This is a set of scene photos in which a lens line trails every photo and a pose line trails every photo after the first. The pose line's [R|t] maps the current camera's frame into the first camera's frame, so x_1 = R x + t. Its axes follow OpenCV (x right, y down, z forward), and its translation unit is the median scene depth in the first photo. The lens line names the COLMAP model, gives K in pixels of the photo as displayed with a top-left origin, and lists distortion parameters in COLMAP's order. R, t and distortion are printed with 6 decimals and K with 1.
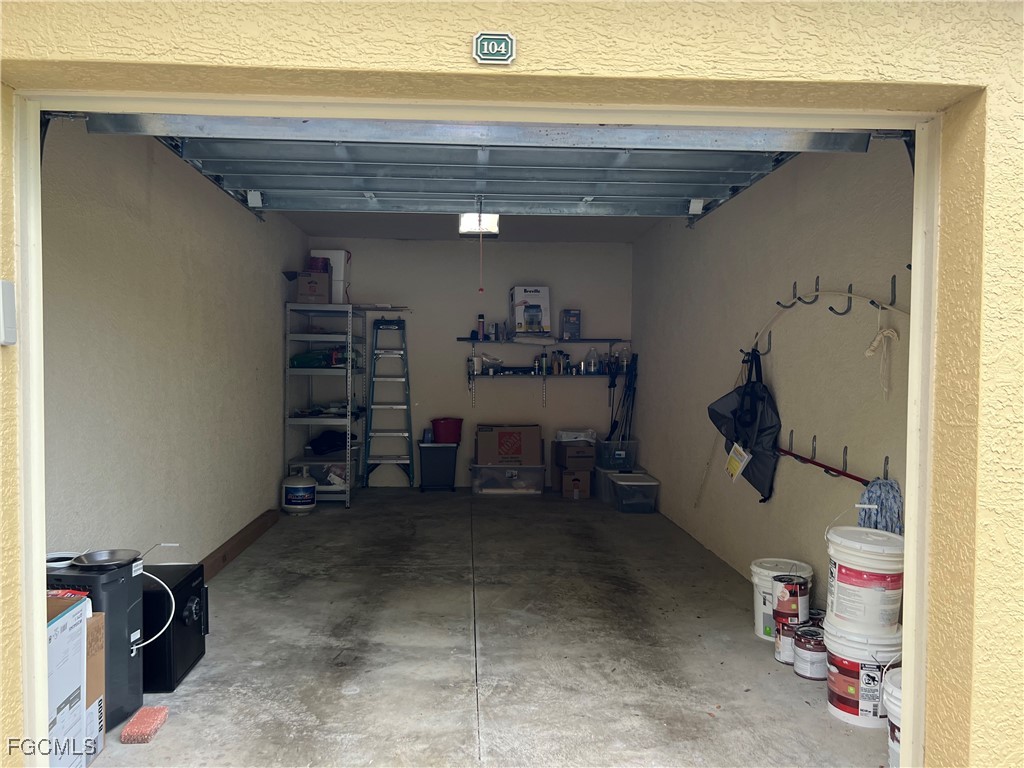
lens RADIAL K [[777.5, 0, 515.8], [0, 777.5, 390.2], [0, 0, 1]] dist [0.052388, -0.058909]
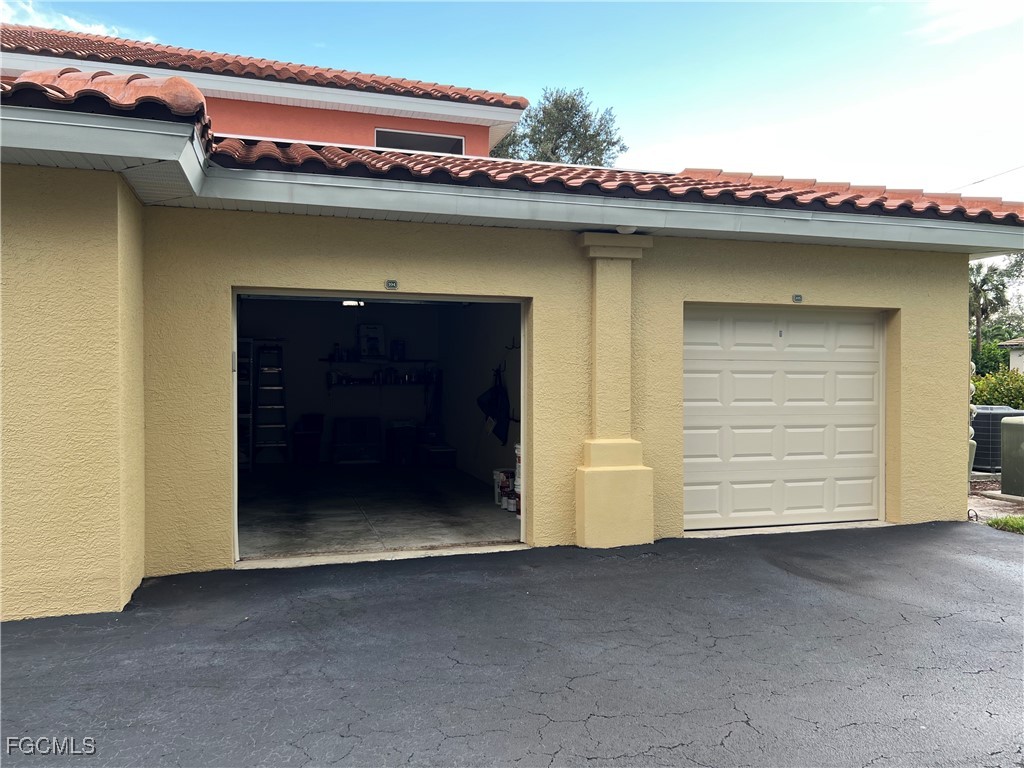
lens RADIAL K [[777.5, 0, 516.4], [0, 777.5, 385.7], [0, 0, 1]] dist [0.052388, -0.058909]
pose [[0.971102, -0.008976, 0.238496, -0.068017], [0.013904, 0.999723, -0.018985, 0.016101], [-0.238259, 0.021753, 0.970958, -0.521892]]
